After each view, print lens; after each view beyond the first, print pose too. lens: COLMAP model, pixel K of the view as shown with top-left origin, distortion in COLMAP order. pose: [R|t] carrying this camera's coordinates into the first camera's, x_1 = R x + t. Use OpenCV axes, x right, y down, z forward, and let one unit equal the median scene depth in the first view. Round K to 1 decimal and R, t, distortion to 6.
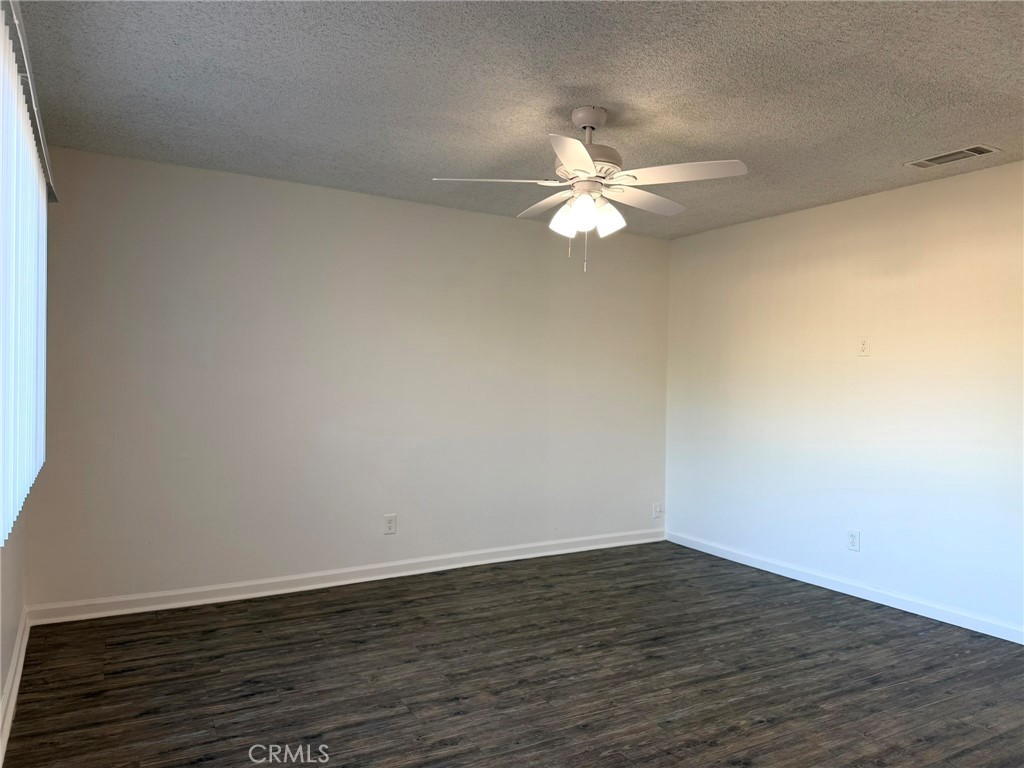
lens RADIAL K [[722.9, 0, 515.0], [0, 722.9, 387.4], [0, 0, 1]] dist [0.057023, -0.076483]
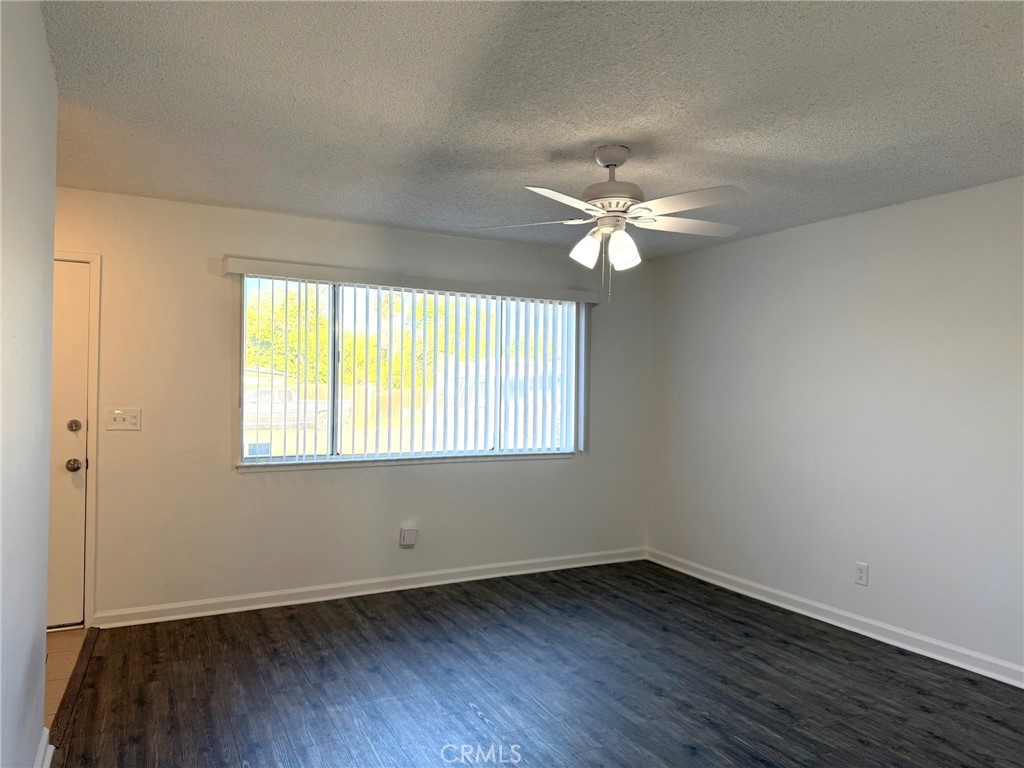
lens RADIAL K [[722.9, 0, 515.0], [0, 722.9, 387.4], [0, 0, 1]] dist [0.057023, -0.076483]
pose [[-0.025655, -0.015166, -0.999556, 0.930855], [-0.041247, 0.999049, -0.014100, -0.012263], [0.998820, 0.040867, -0.026256, 0.742589]]
